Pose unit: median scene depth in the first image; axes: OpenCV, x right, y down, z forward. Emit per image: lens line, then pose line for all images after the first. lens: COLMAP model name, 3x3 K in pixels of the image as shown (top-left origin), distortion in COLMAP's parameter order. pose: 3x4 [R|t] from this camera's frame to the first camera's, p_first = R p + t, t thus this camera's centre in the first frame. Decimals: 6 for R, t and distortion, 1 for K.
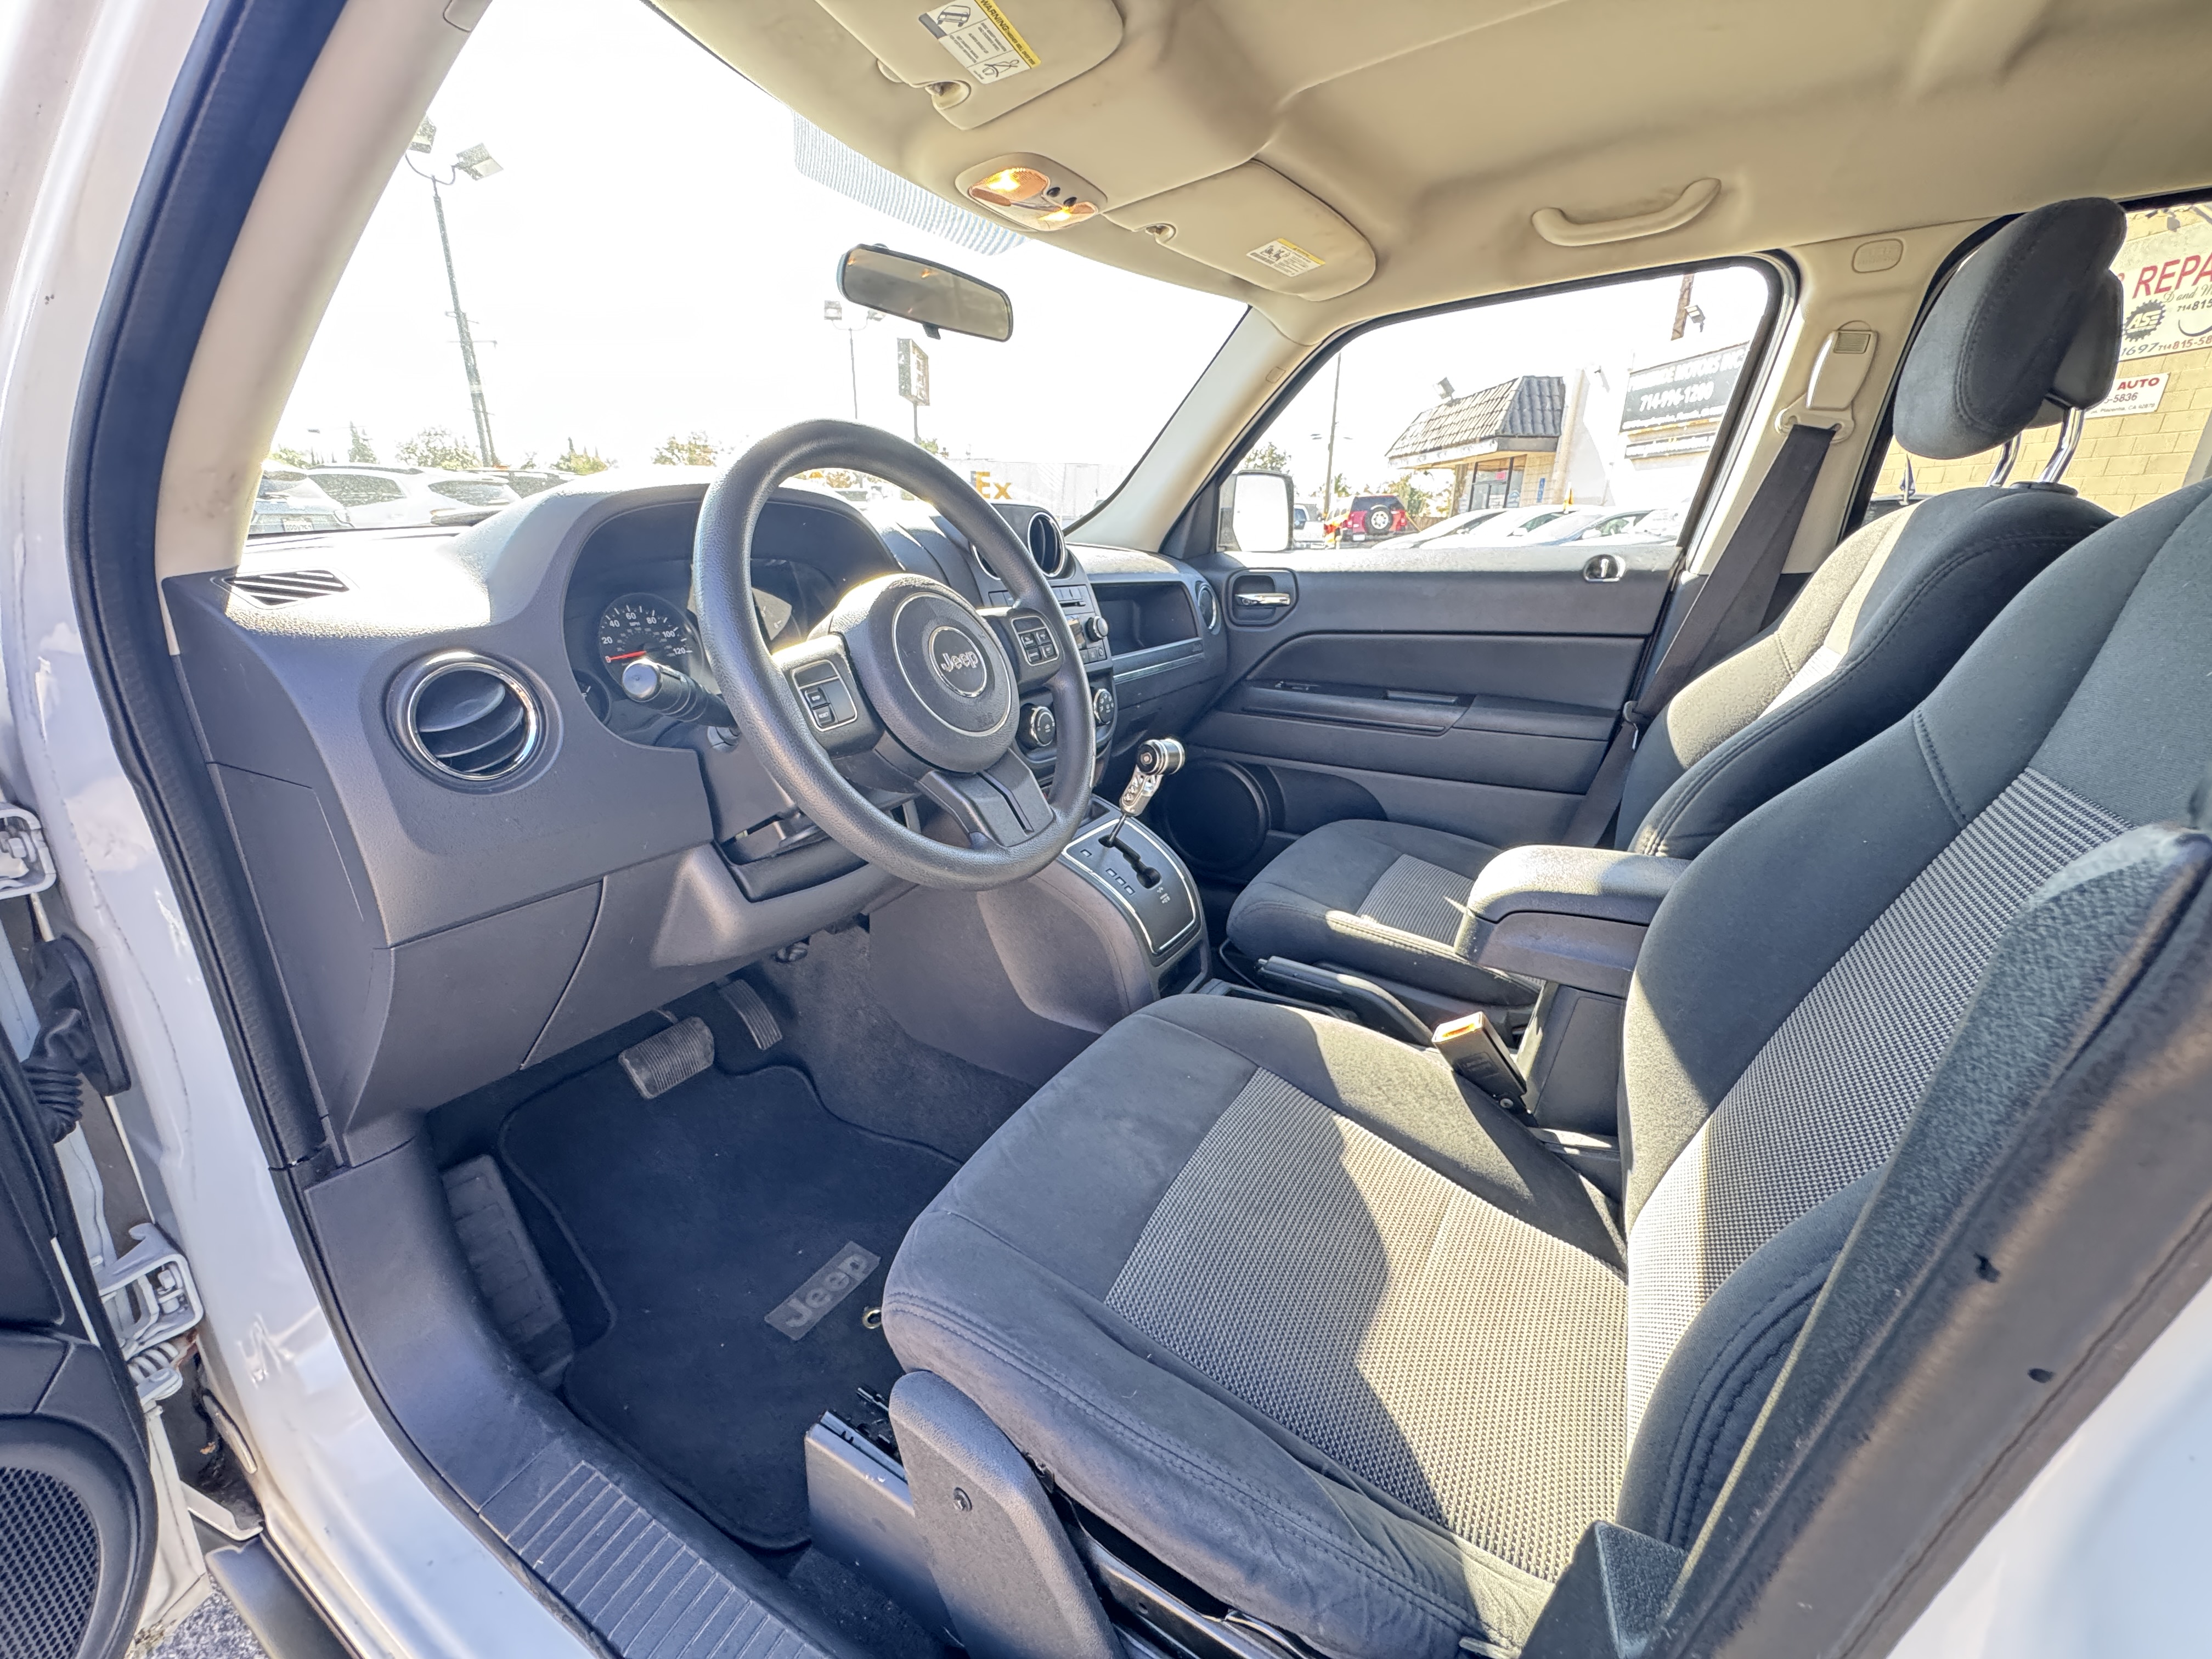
lens RADIAL K [[887.7, 0, 1093.4], [0, 887.7, 825.8], [0, 0, 1]] dist [-0.007688, -0.000159]
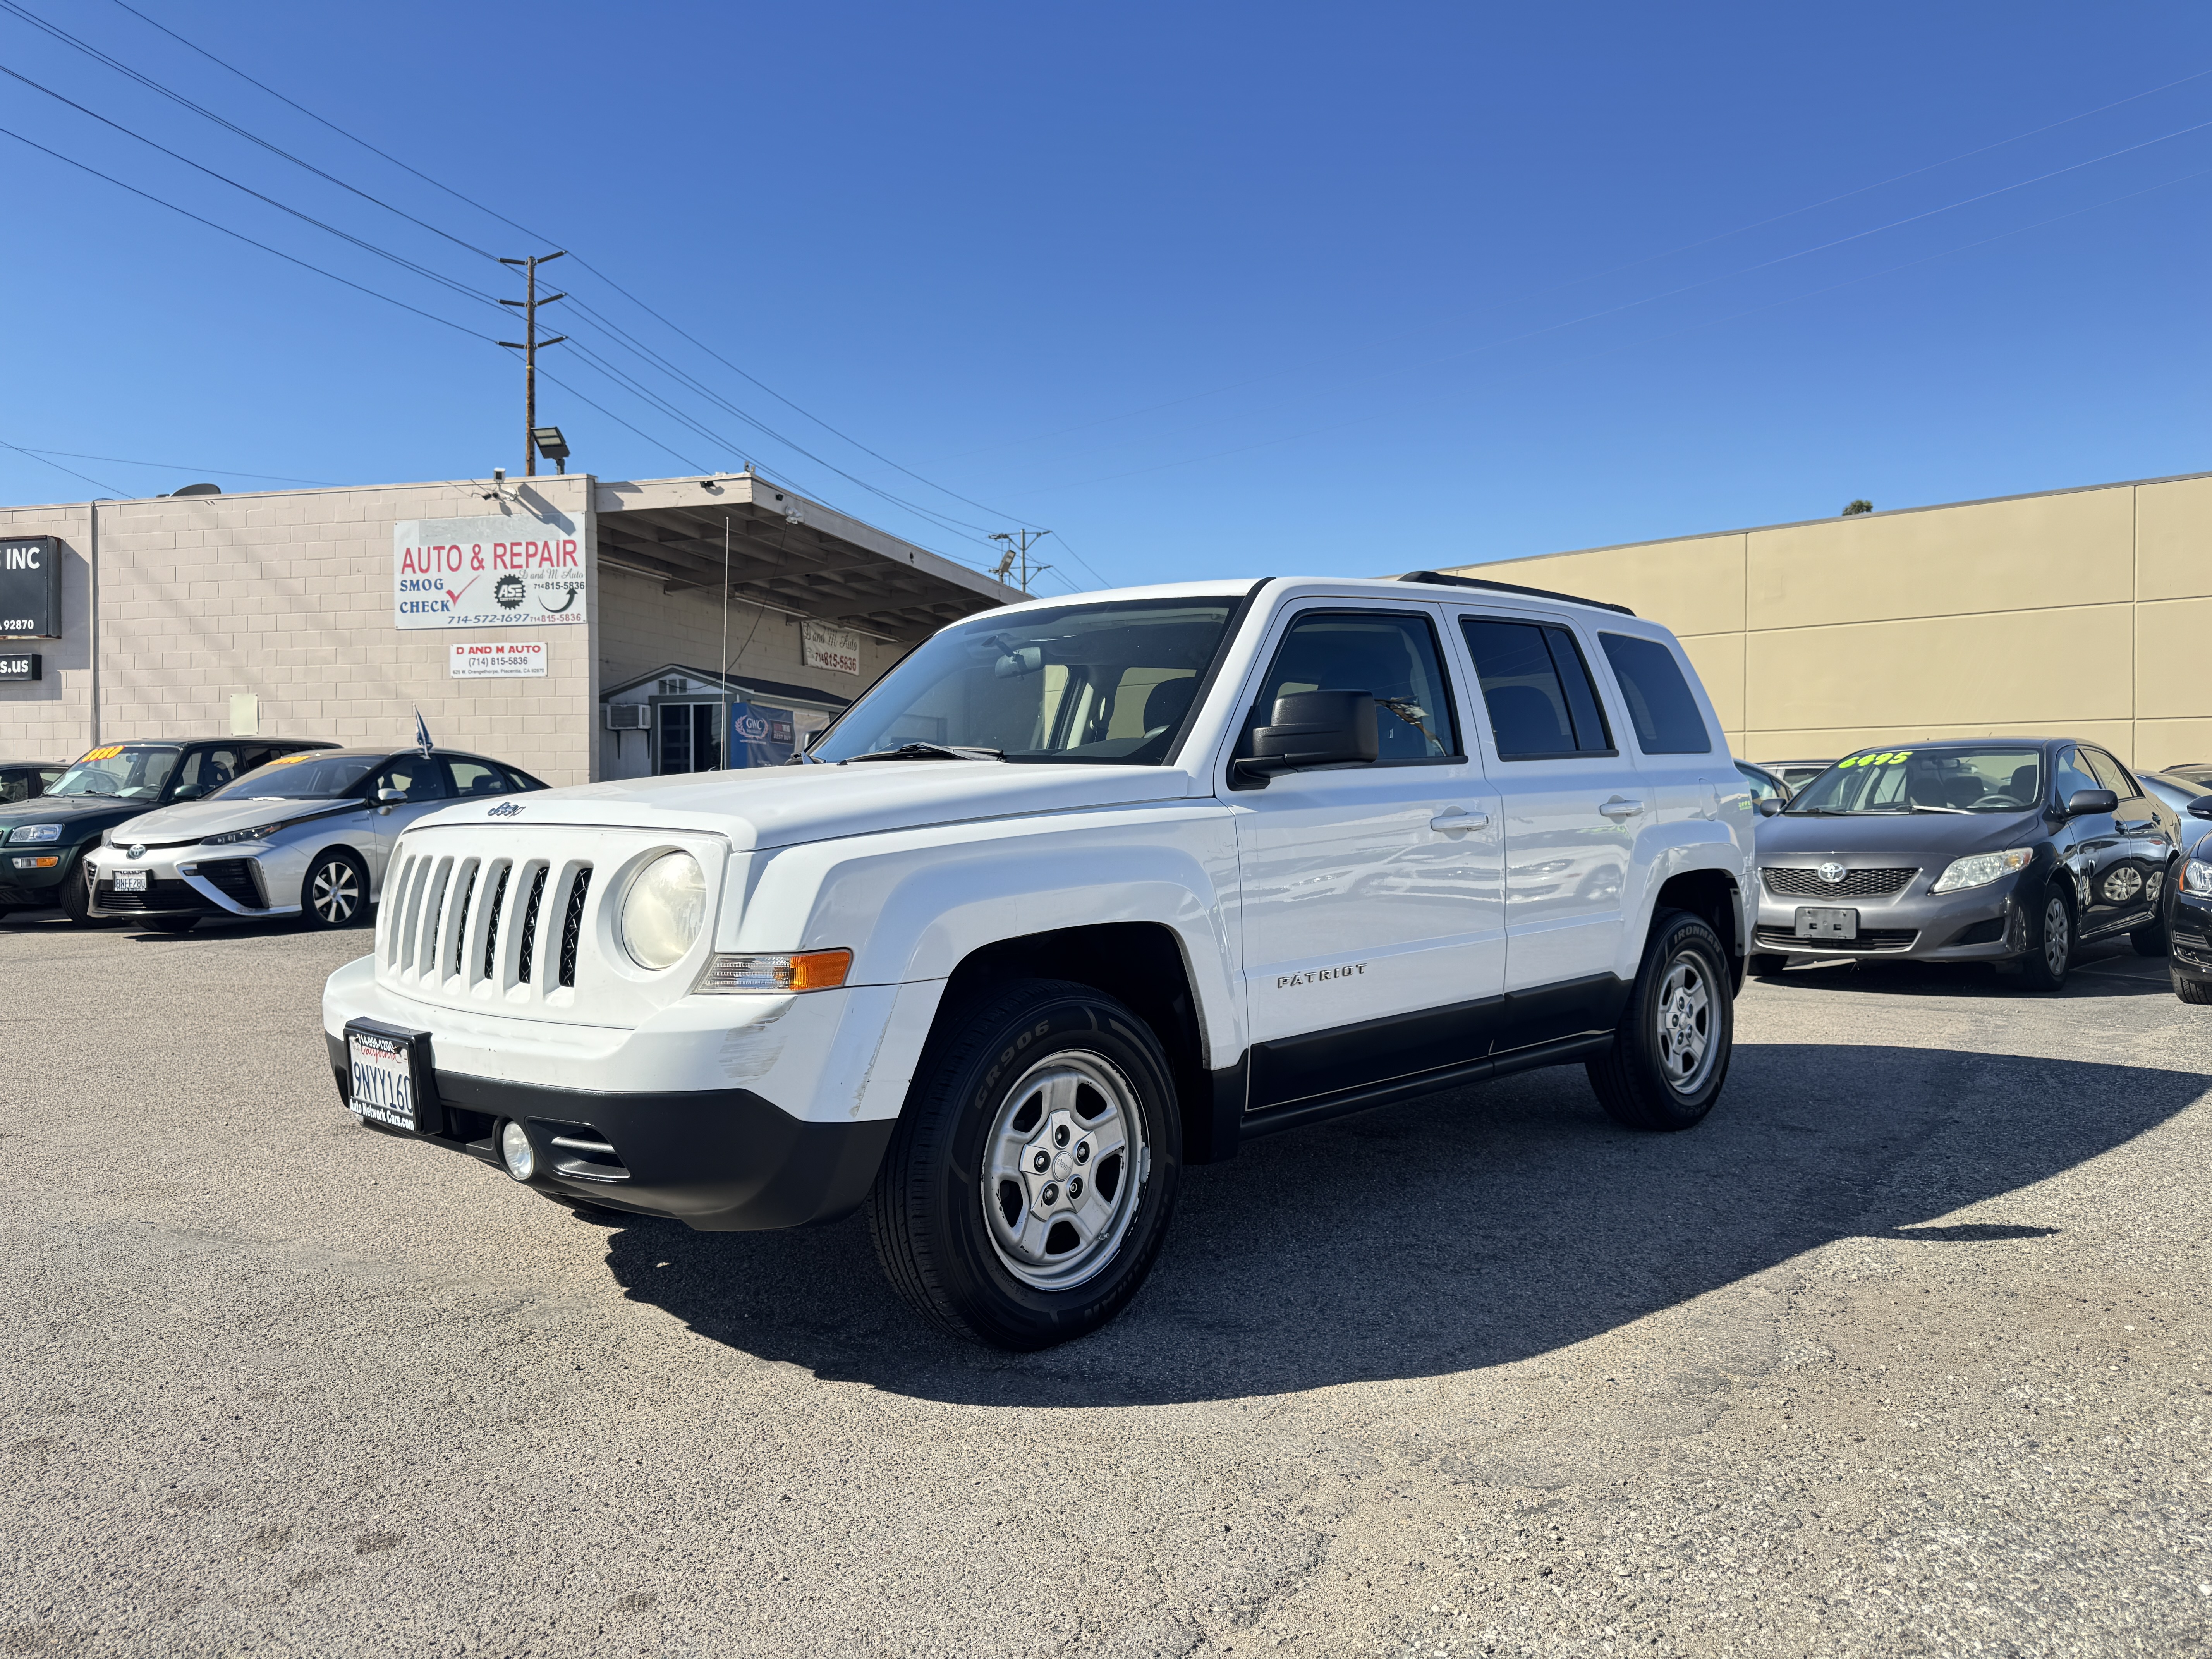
lens RADIAL K [[1565.3, 0, 1110.3], [0, 1565.3, 836.1], [0, 0, 1]] dist [0.044208, -0.055480]
pose [[0.247440, -0.031688, 0.968385, -0.262213], [0.318150, 0.946704, -0.050315, 0.007766], [-0.915180, 0.320541, 0.244334, -0.004103]]
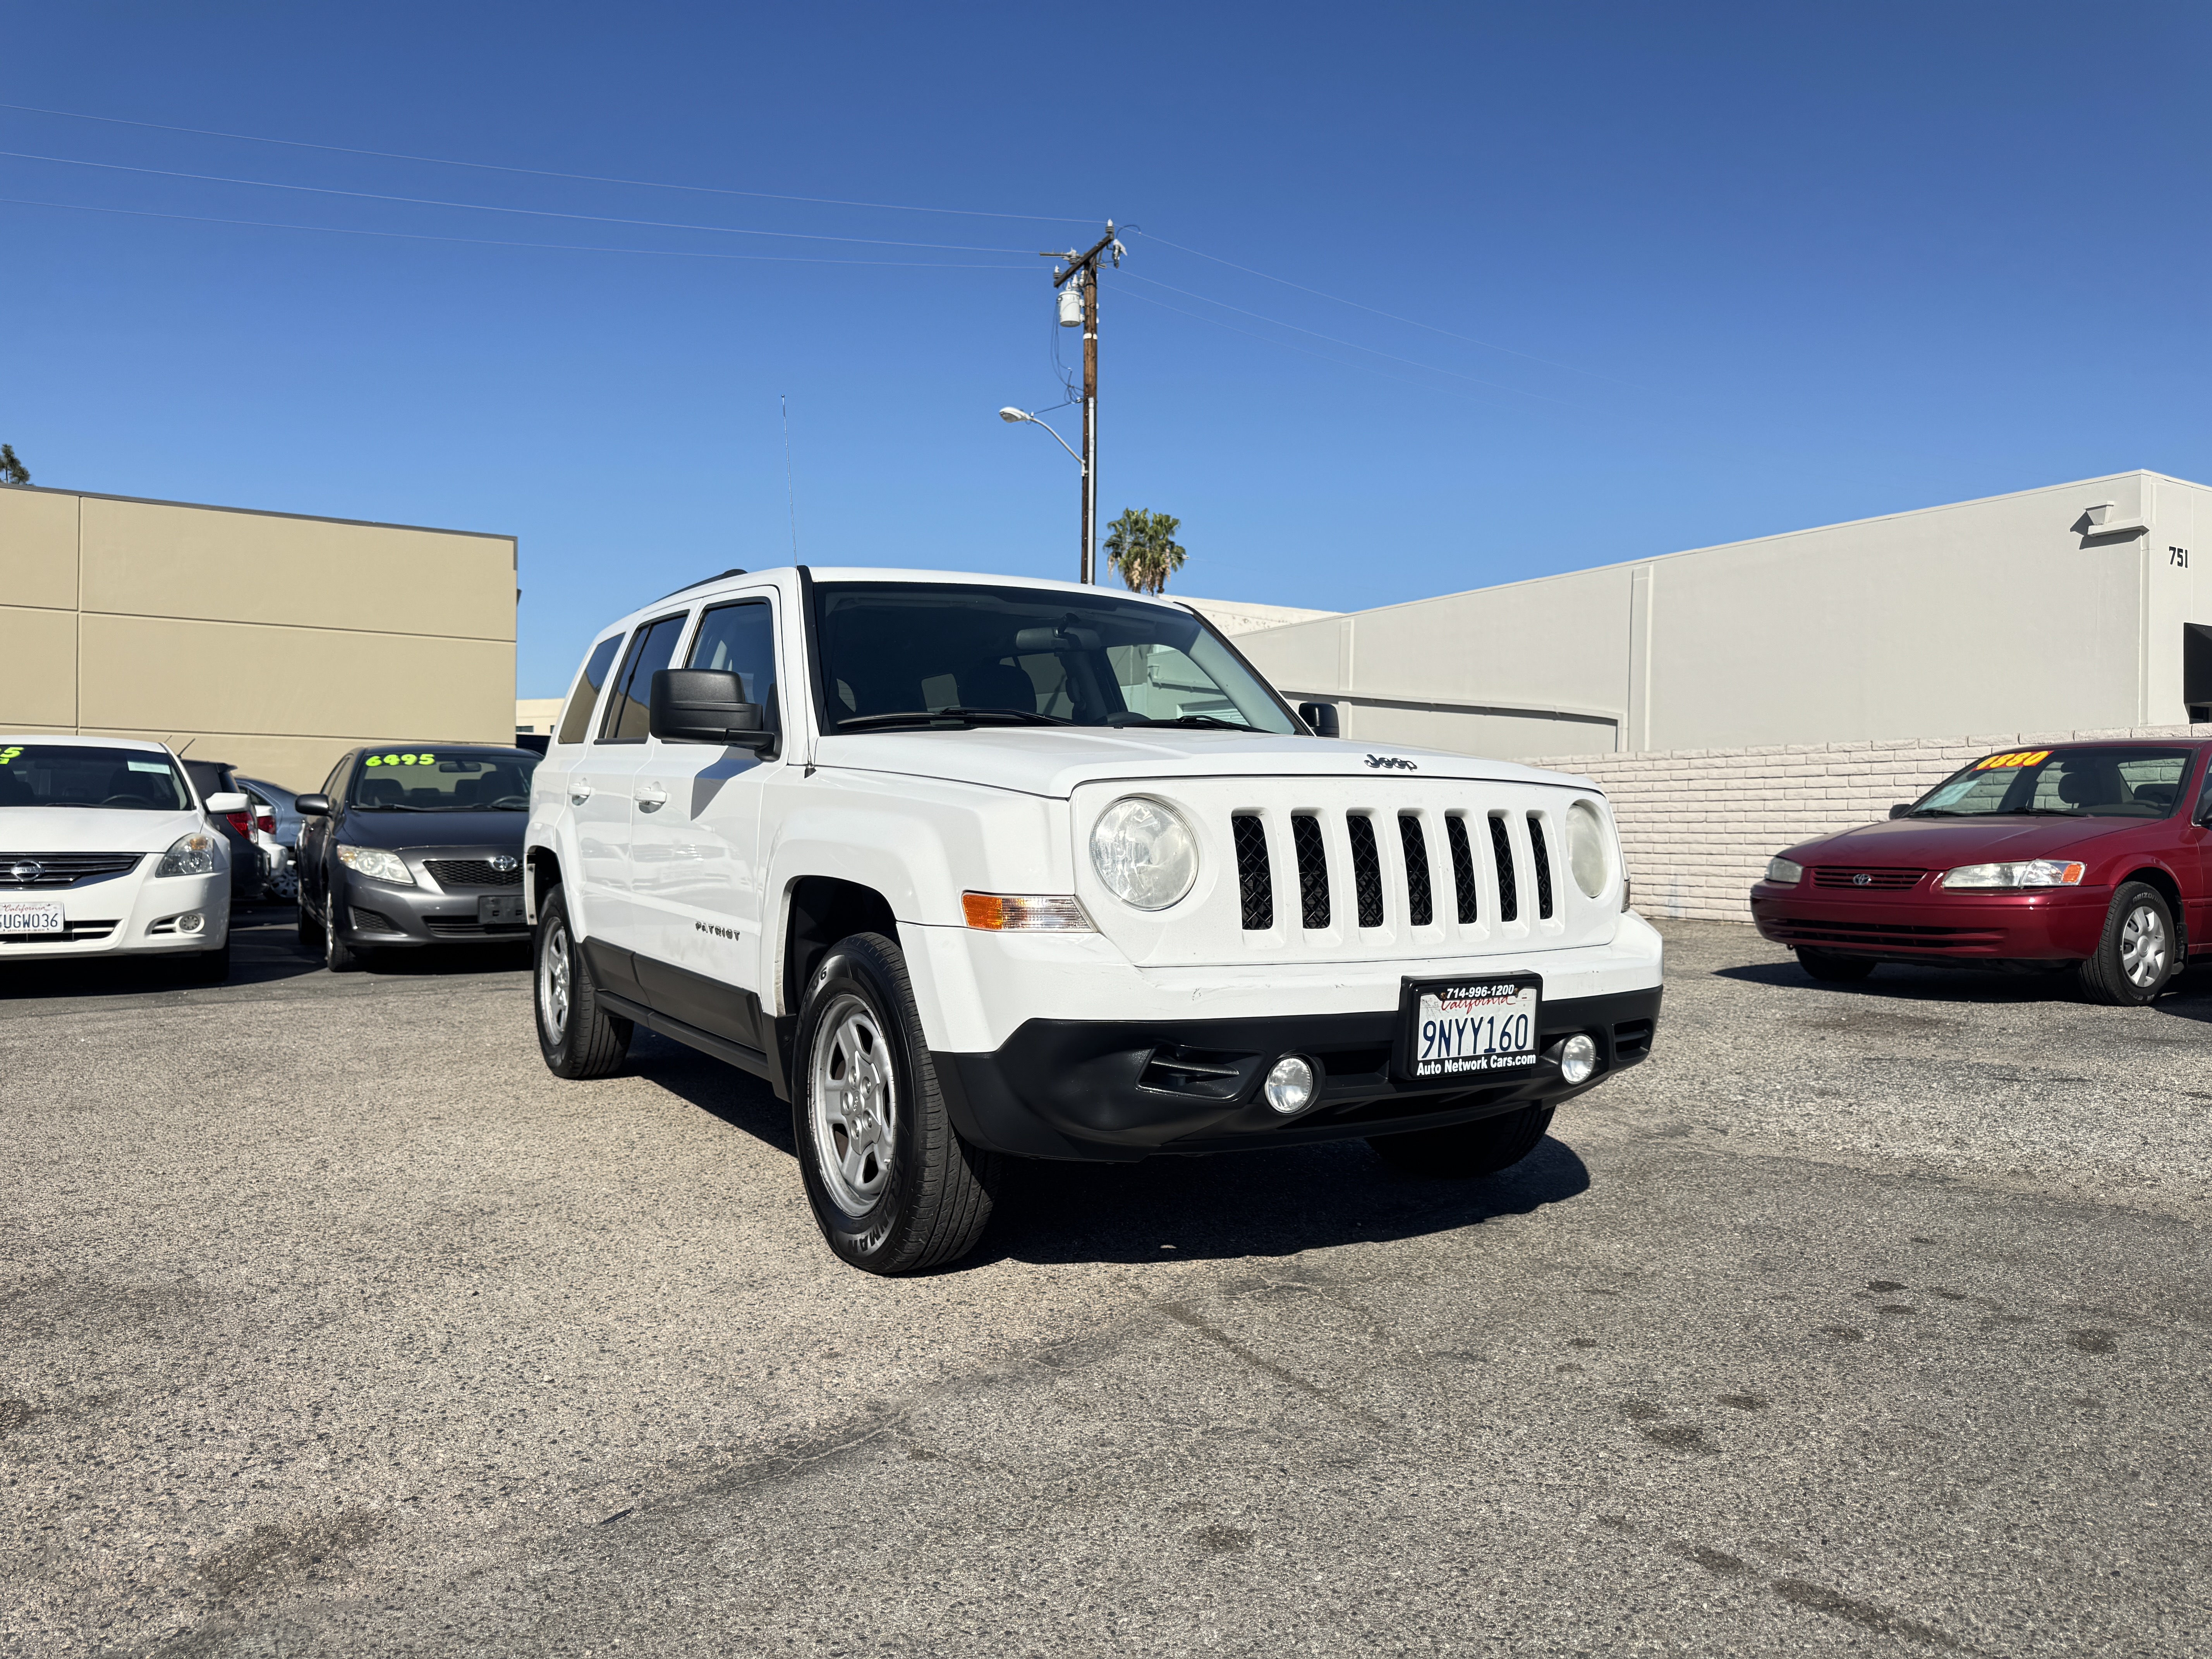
lens RADIAL K [[1565.3, 0, 1113.8], [0, 1565.3, 819.8], [0, 0, 1]] dist [0.044208, -0.055480]
pose [[-0.880903, -0.018488, 0.472935, -0.151578], [0.132650, 0.949545, 0.284197, -0.084532], [-0.454327, 0.313085, -0.834005, 0.299525]]
